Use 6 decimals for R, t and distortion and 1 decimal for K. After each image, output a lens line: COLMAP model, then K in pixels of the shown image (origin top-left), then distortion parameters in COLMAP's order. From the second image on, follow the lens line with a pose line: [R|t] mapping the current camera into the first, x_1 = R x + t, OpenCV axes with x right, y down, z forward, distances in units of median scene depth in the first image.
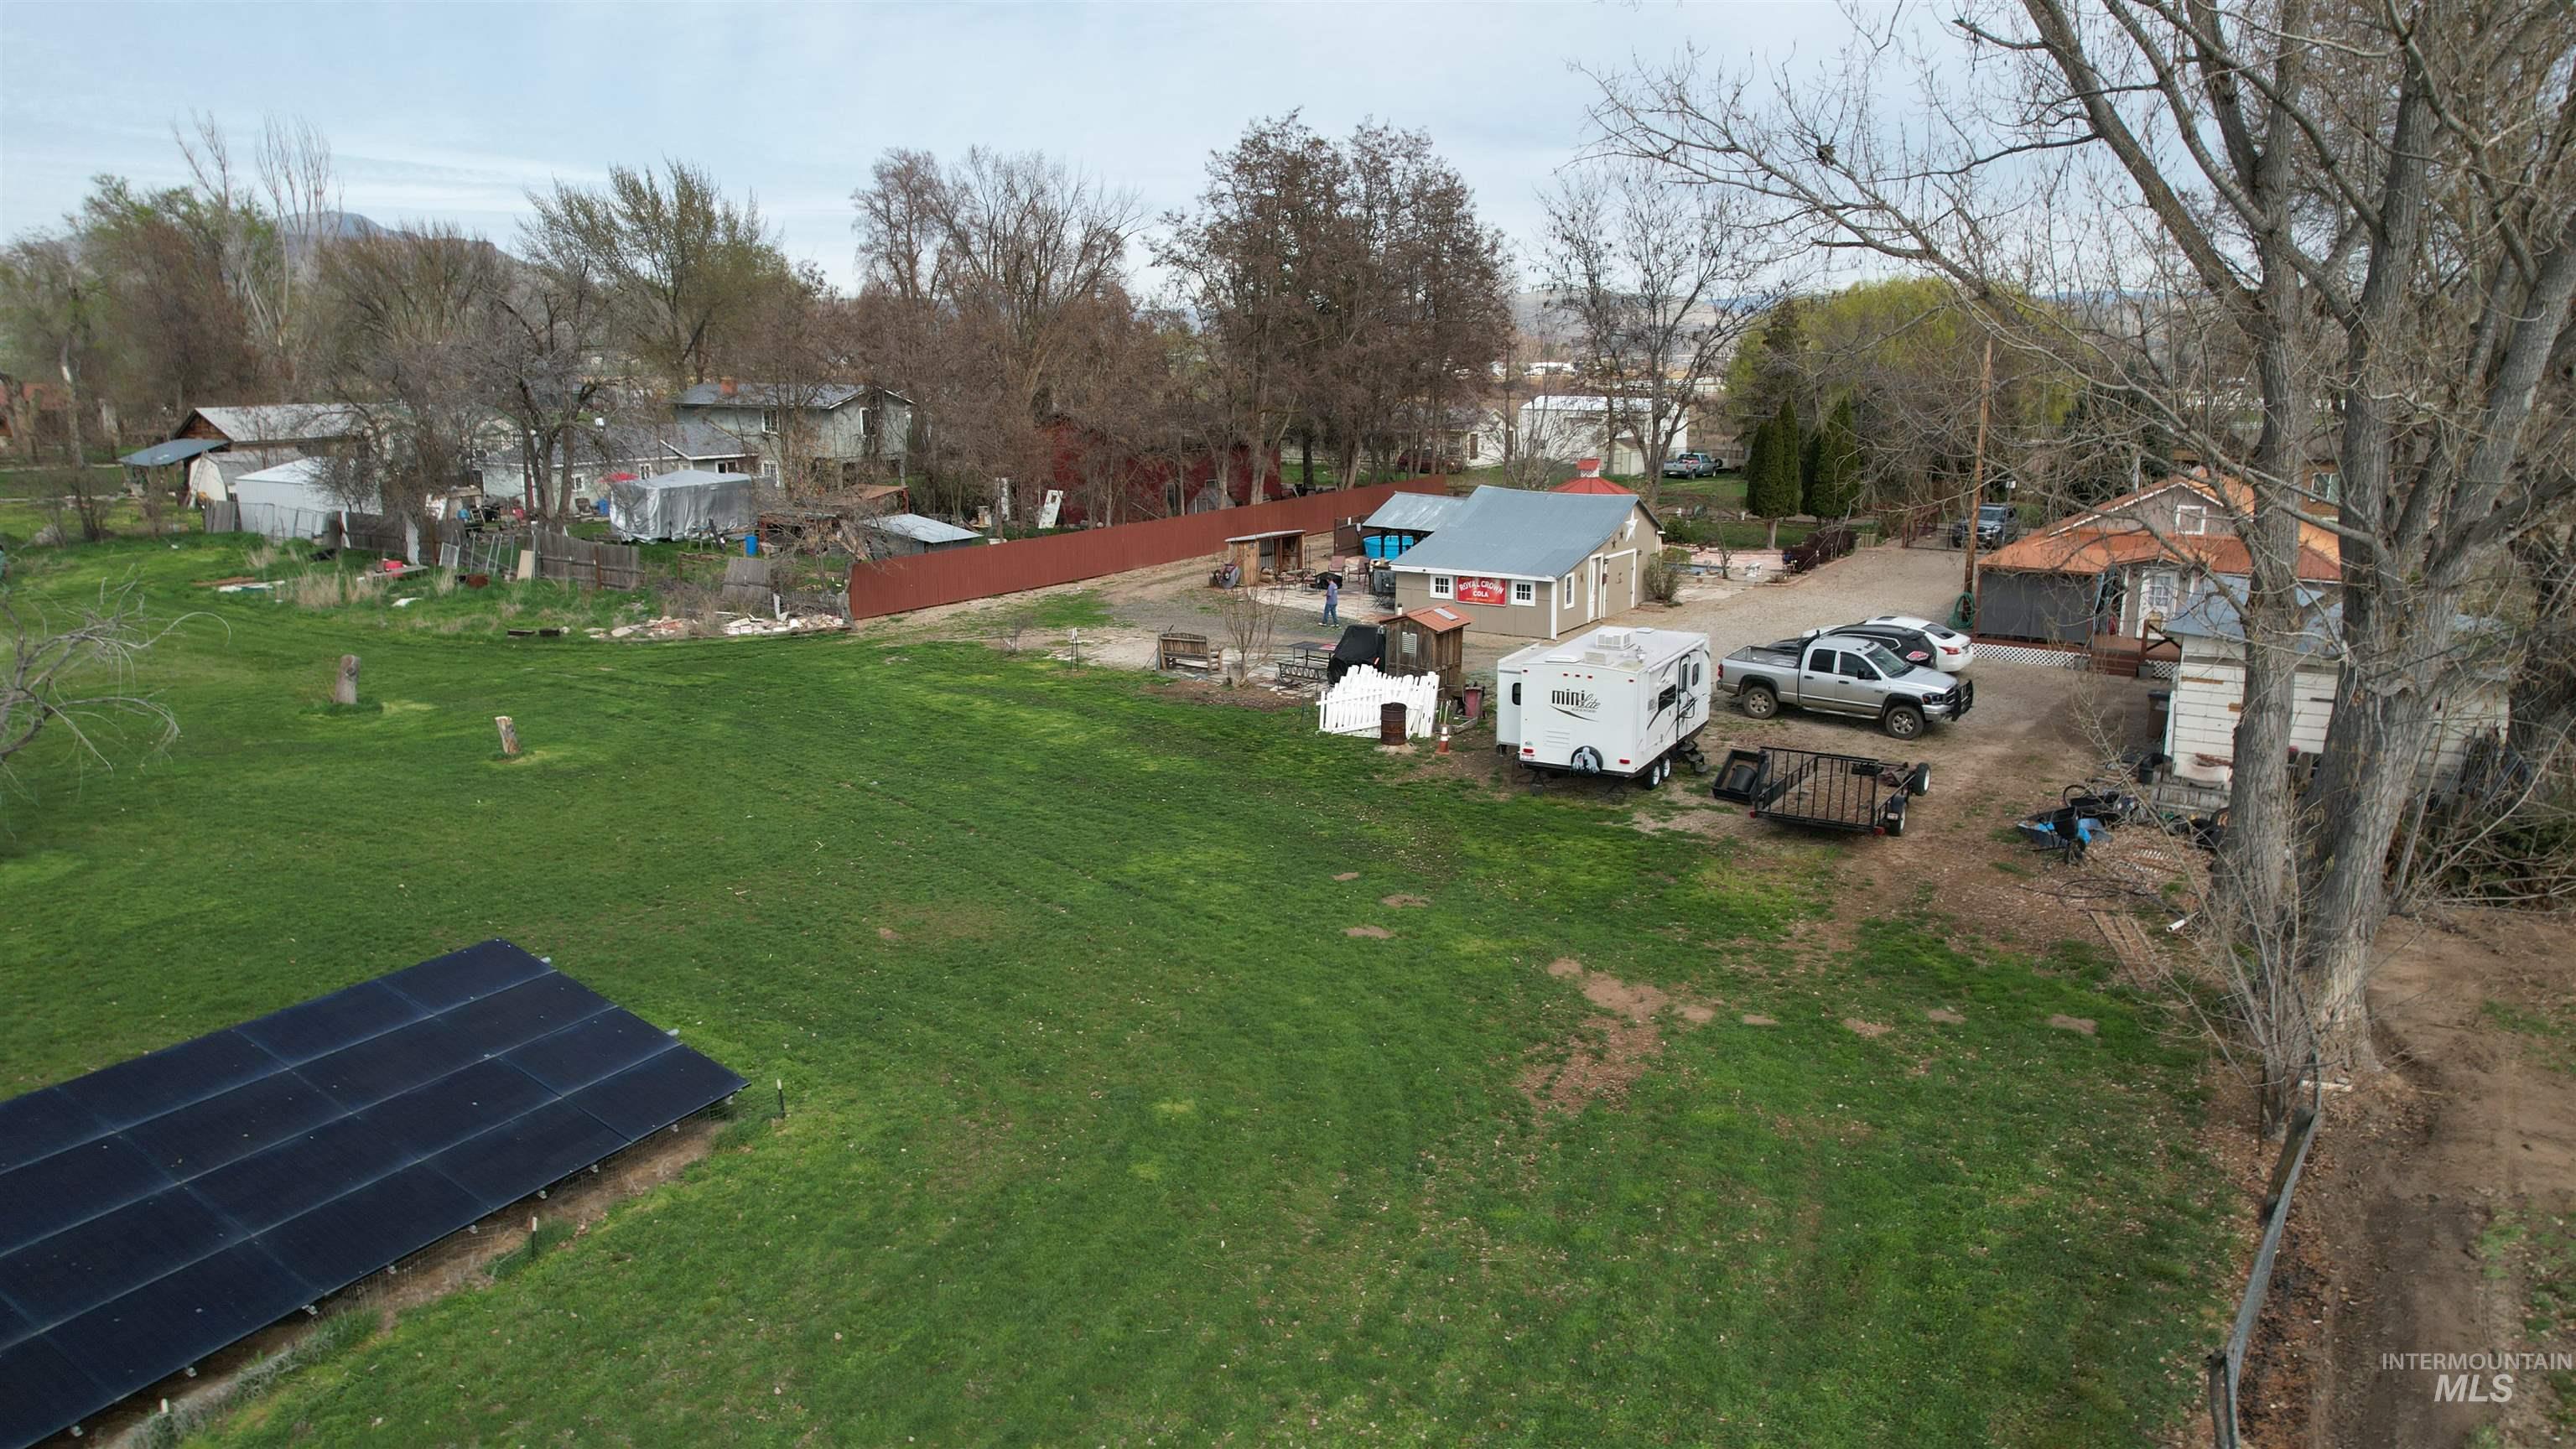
lens RADIAL K [[1643.3, 0, 1288.0], [0, 1643.3, 724.5], [0, 0, 1]] dist [-0.080014, 0.070638]
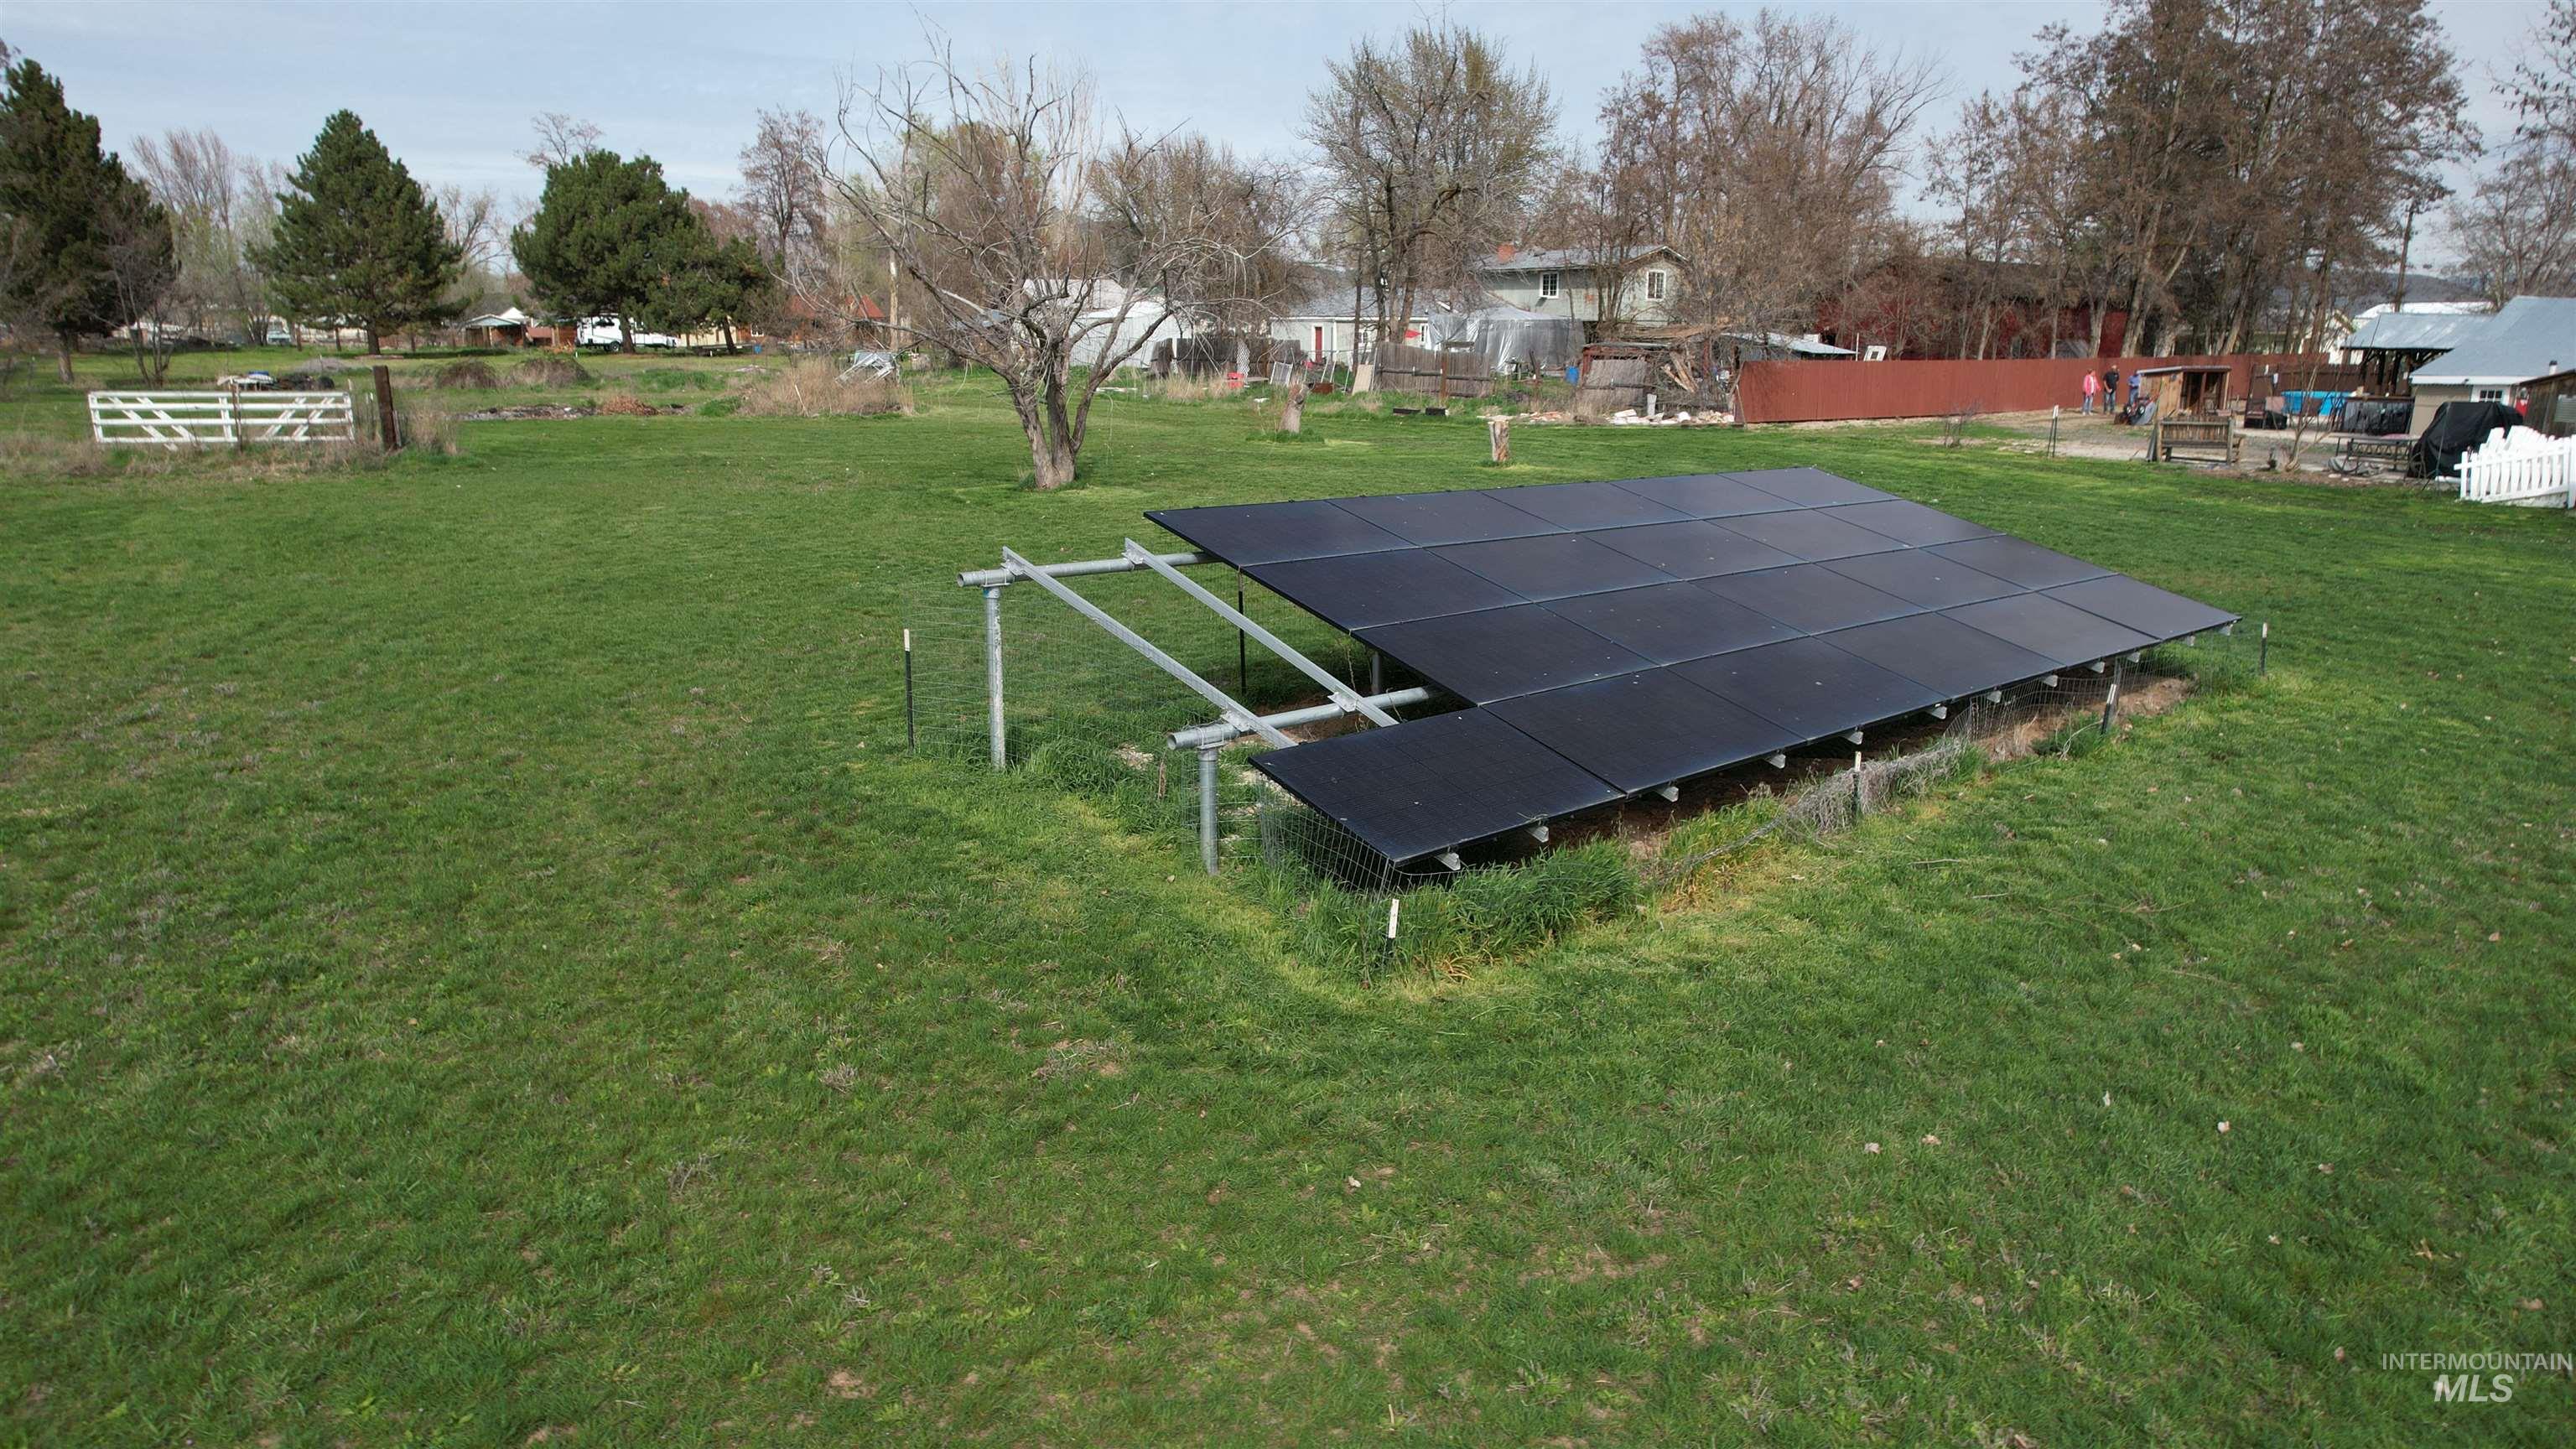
lens RADIAL K [[1650.4, 0, 1288.0], [0, 1650.4, 724.5], [0, 0, 1]] dist [-0.094543, 0.089450]
pose [[0.934552, 0.085328, -0.345444, -0.168956], [-0.081407, 0.996345, 0.025870, 0.100548], [0.346389, 0.003945, 0.938083, 0.052982]]
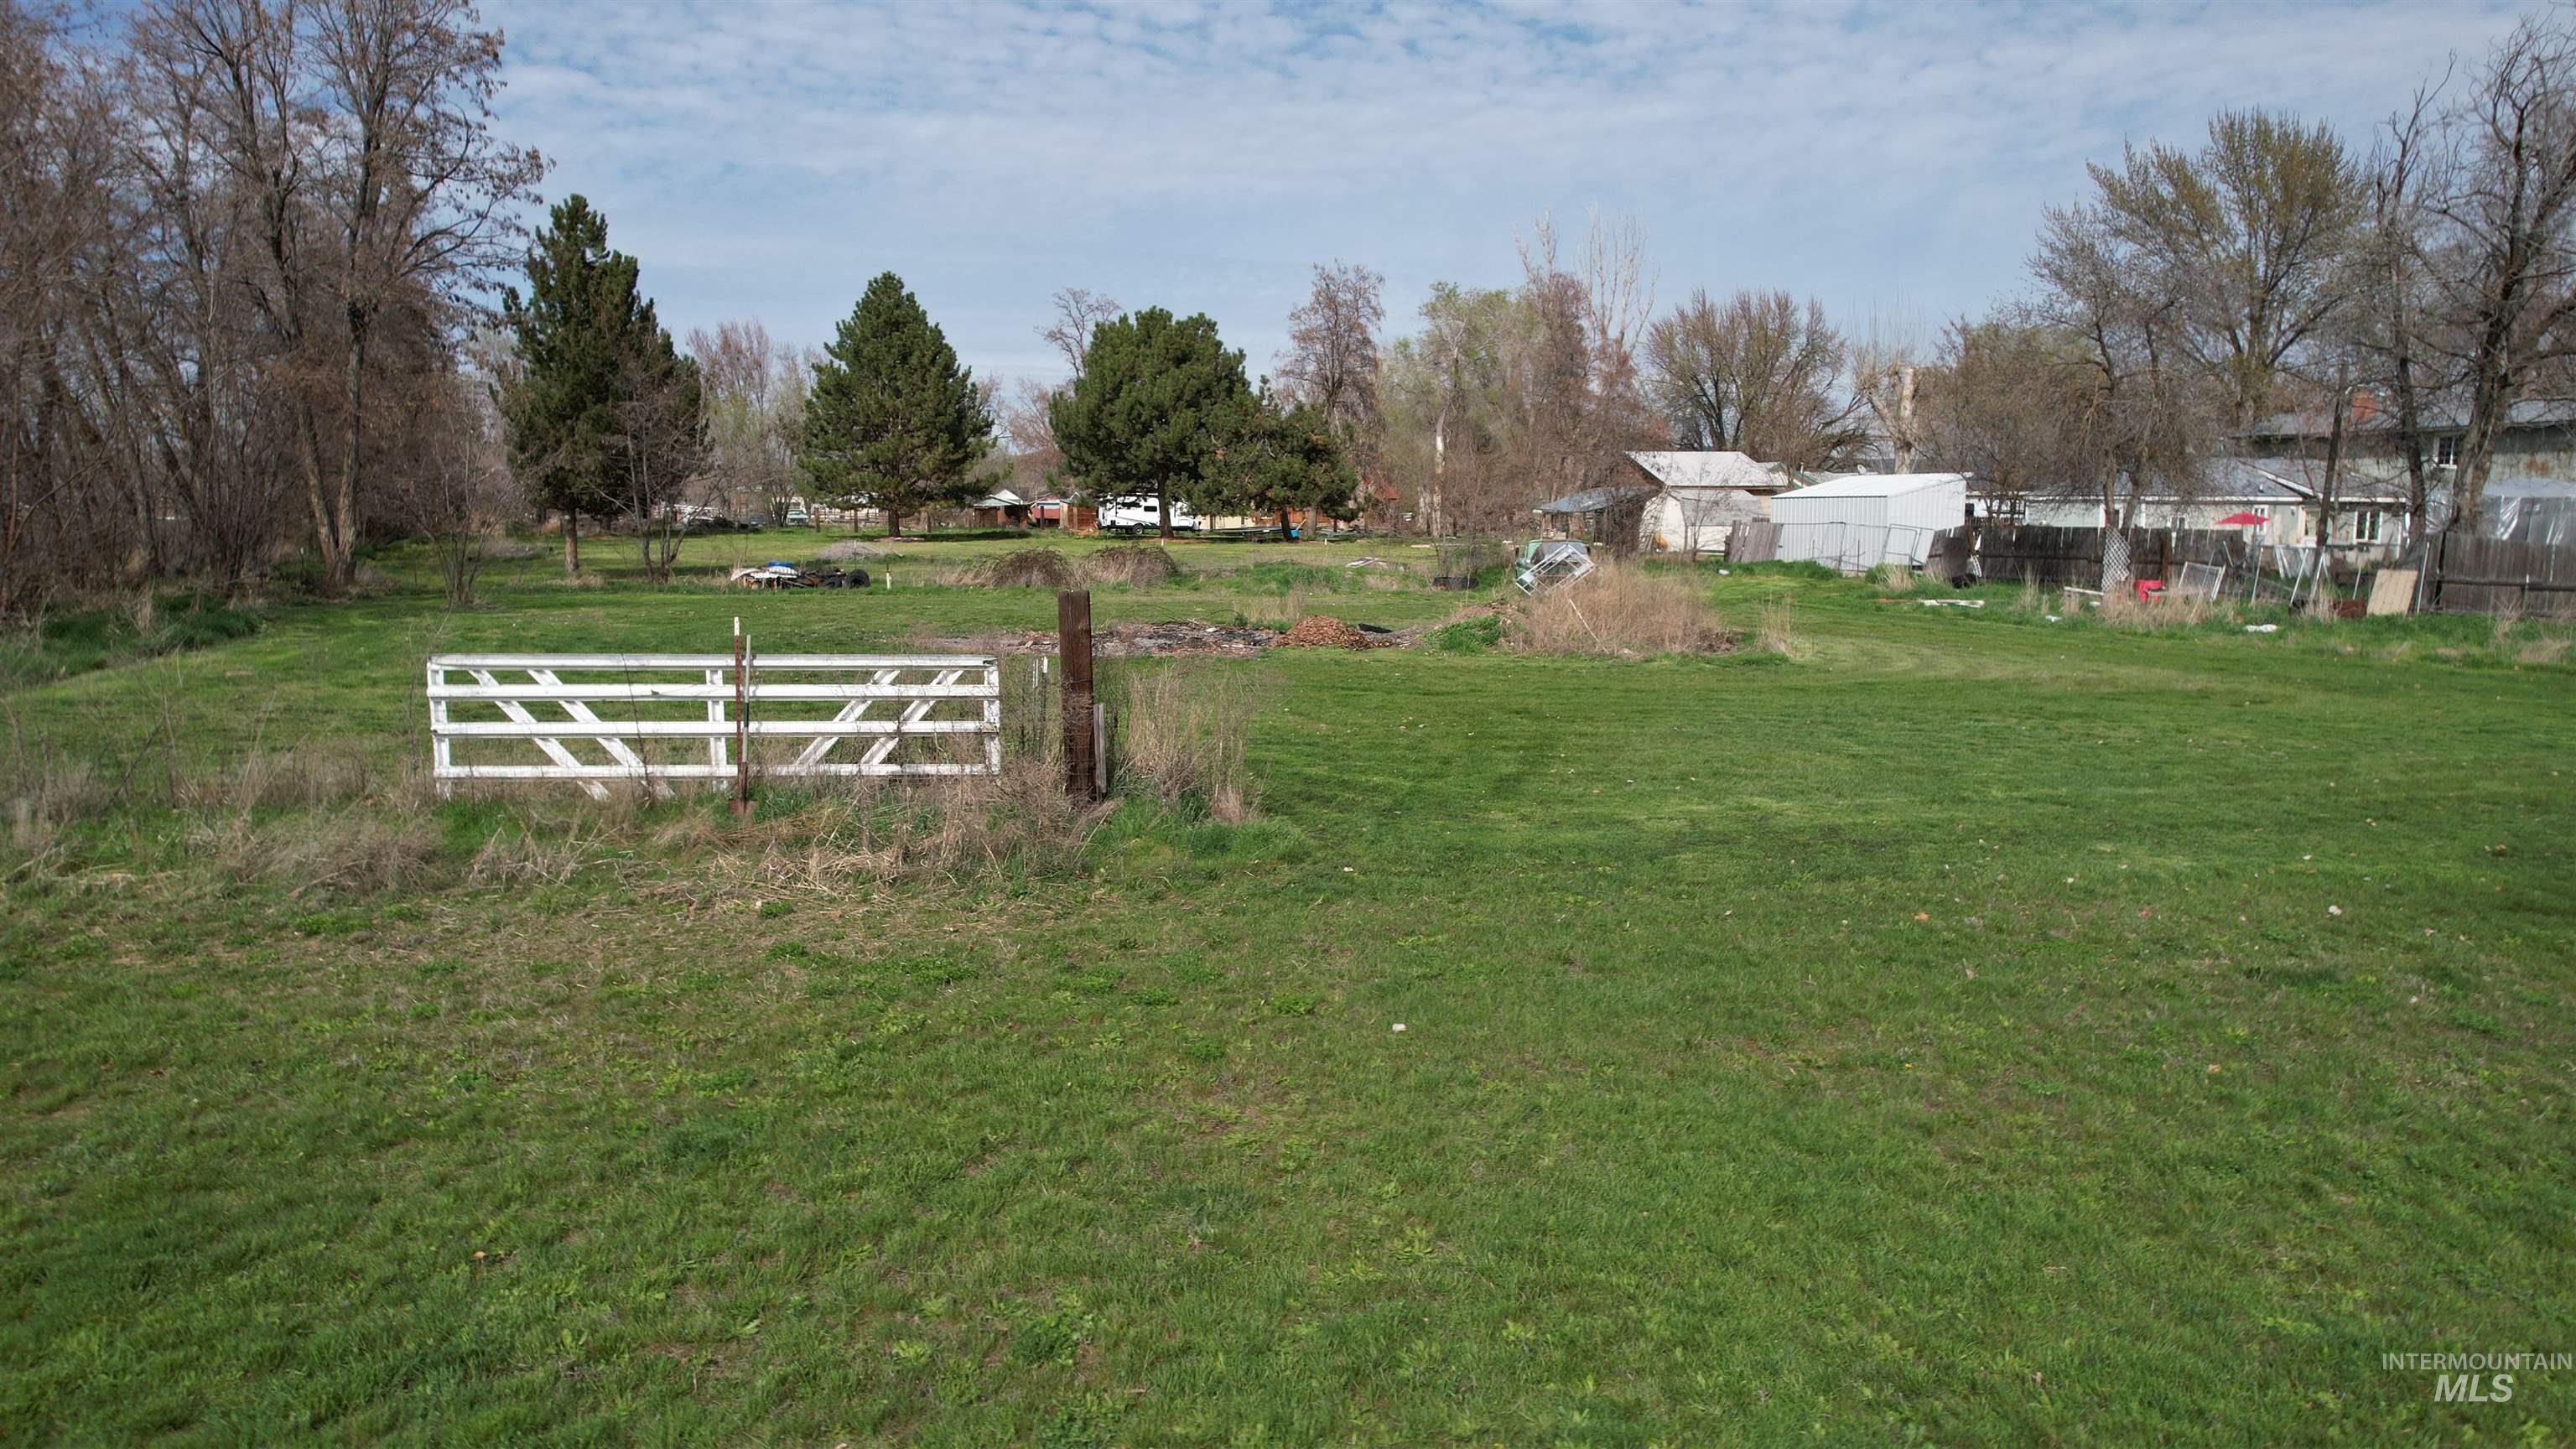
lens RADIAL K [[1639.2, 0, 1288.0], [0, 1639.2, 724.5], [0, 0, 1]] dist [-0.052548, 0.022933]
pose [[0.814803, 0.073051, -0.575118, -0.513628], [-0.127678, 0.990284, -0.055104, 0.043107], [0.565504, 0.118328, 0.816213, 0.304033]]
